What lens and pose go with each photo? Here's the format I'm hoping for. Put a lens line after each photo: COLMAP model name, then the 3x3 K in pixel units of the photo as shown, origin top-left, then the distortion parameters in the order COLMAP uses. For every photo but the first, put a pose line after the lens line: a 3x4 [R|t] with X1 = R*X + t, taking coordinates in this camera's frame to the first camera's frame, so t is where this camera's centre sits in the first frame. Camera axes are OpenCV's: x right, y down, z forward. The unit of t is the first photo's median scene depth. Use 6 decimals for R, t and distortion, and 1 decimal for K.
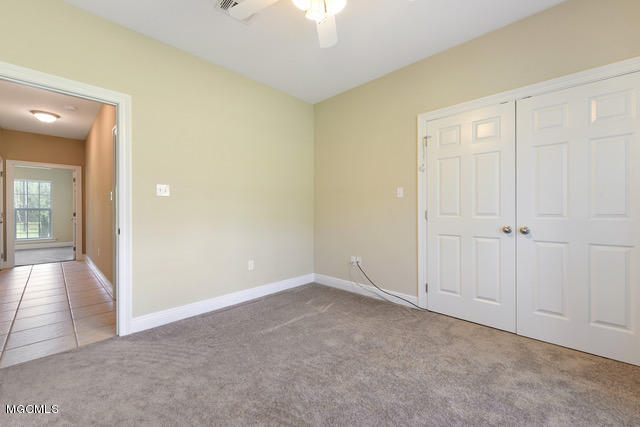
lens RADIAL K [[254.0, 0, 314.7], [0, 254.0, 215.0], [0, 0, 1]] dist [0.006756, -0.000111]
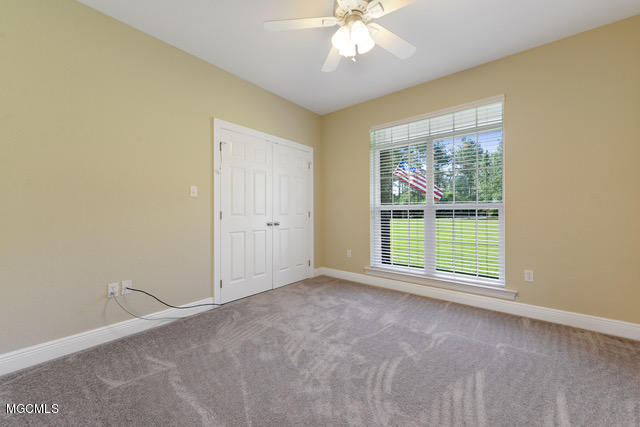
lens RADIAL K [[254.0, 0, 322.5], [0, 254.0, 210.3], [0, 0, 1]] dist [0.006756, -0.000111]
pose [[-0.107250, 0.011305, 0.994168, -0.753390], [0.014121, 0.999852, -0.009846, -0.005377], [-0.994132, 0.012983, -0.107394, 0.782049]]
